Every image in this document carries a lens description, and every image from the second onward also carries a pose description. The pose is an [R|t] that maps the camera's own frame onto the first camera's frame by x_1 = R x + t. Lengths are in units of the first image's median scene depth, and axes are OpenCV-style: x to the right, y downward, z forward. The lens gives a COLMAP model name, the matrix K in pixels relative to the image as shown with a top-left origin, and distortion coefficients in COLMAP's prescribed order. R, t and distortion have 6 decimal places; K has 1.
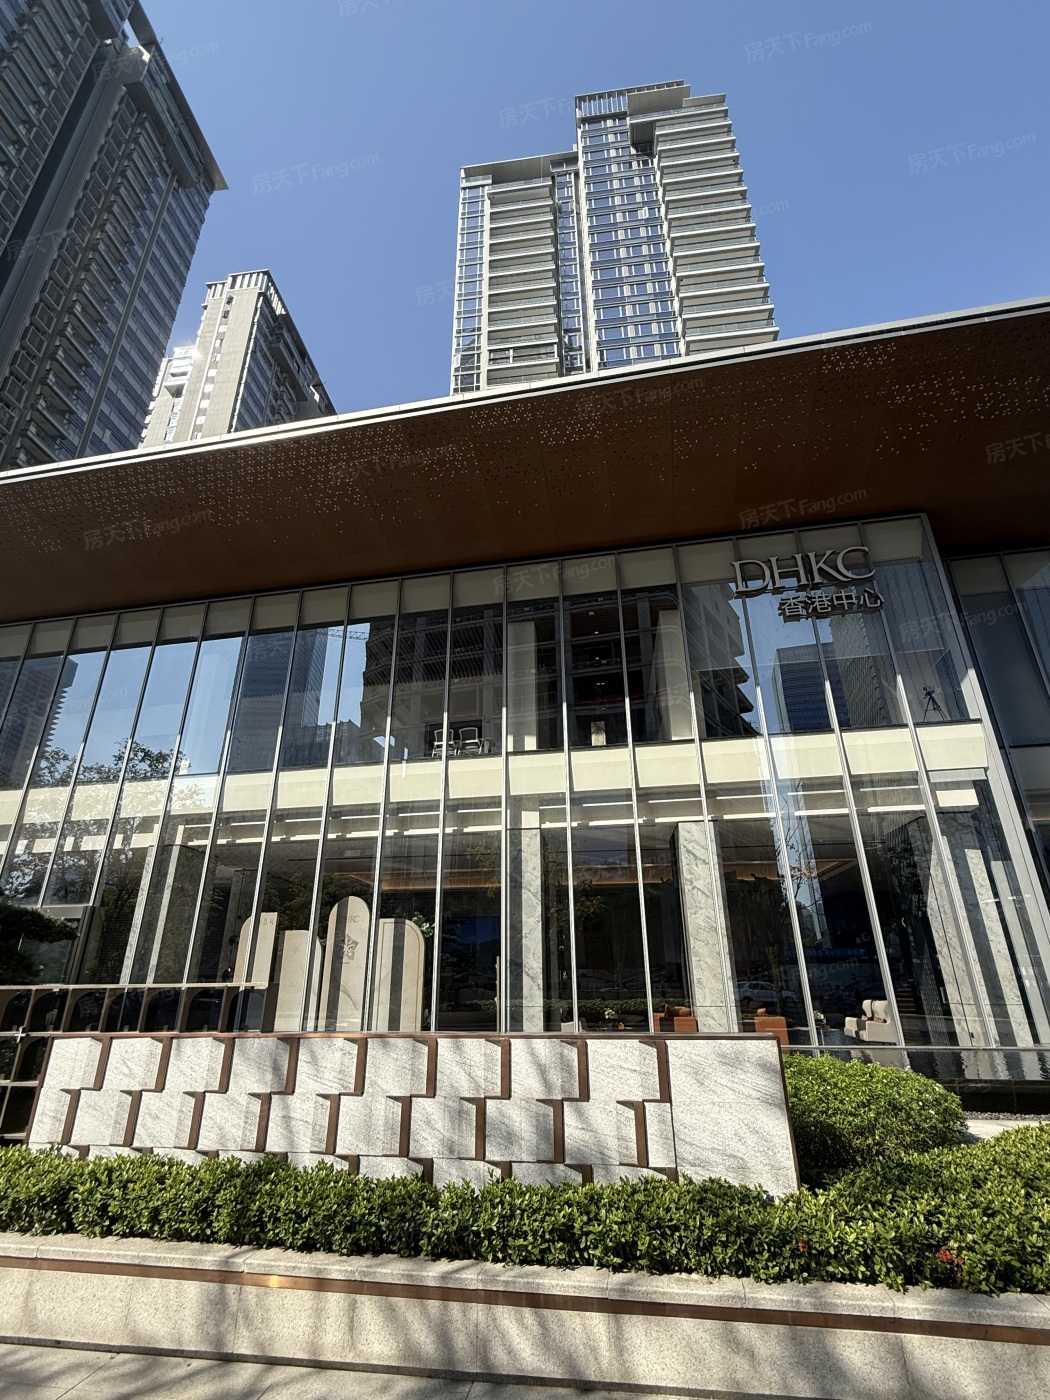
lens RADIAL K [[657.9, 0, 523.9], [0, 657.9, 704.1], [0, 0, 1]] dist [-0.001559, 0.000412]
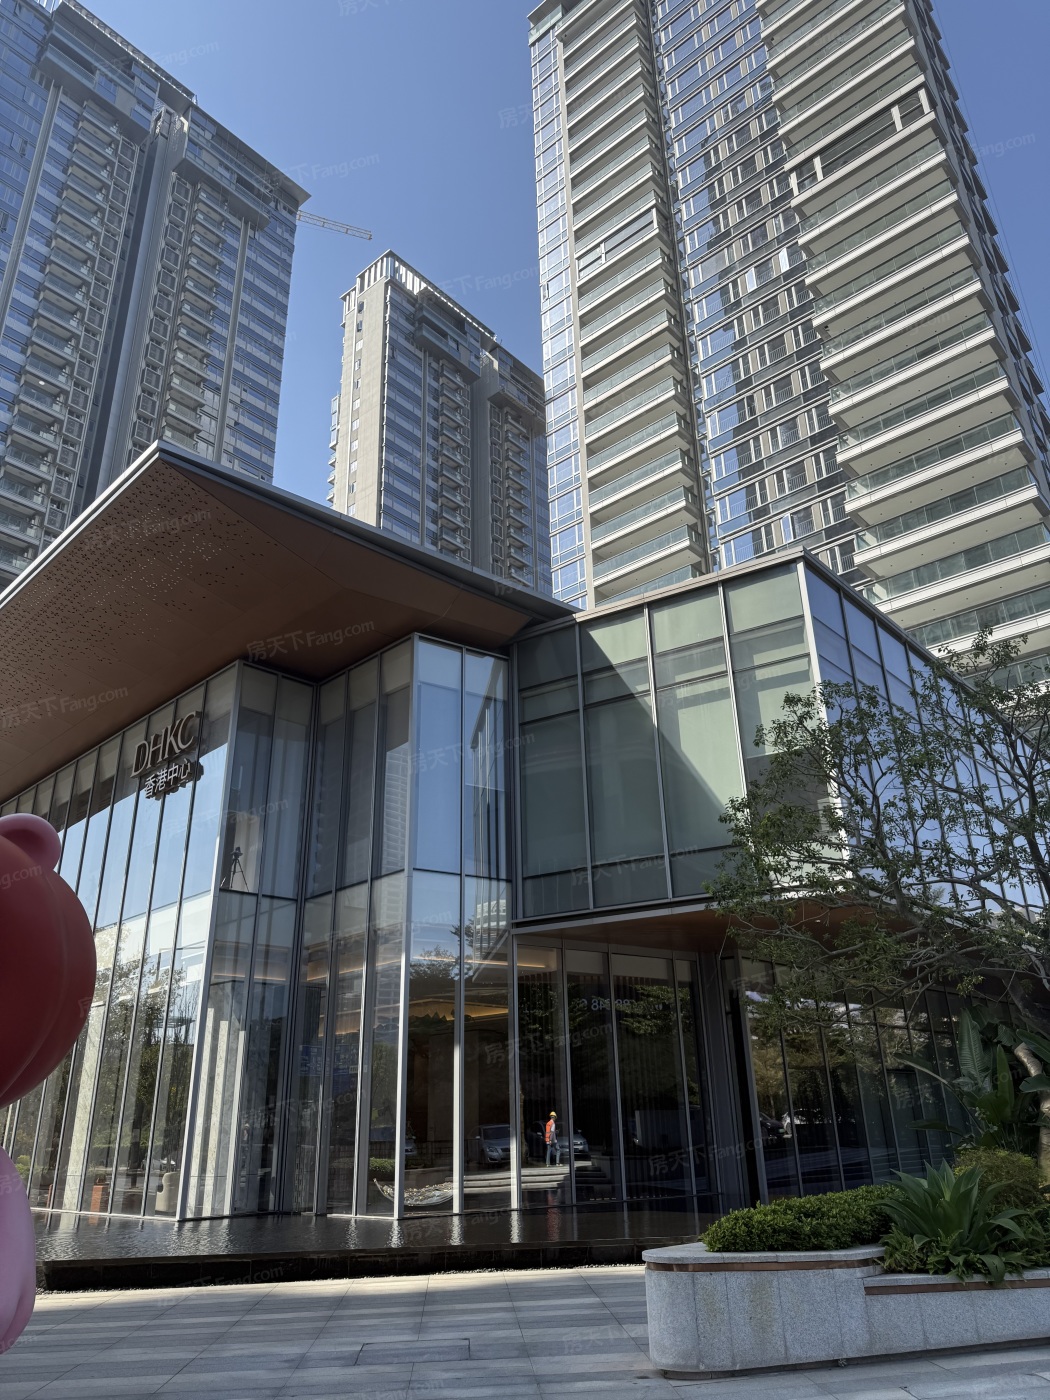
lens RADIAL K [[990.1, 0, 534.9], [0, 990.1, 693.0], [0, 0, 1]] dist [0.042769, -0.051014]
pose [[0.828621, -0.236236, -0.507523, 1.723447], [0.236457, 0.969452, -0.065191, -0.047531], [0.507420, -0.065989, 0.859168, -0.026546]]
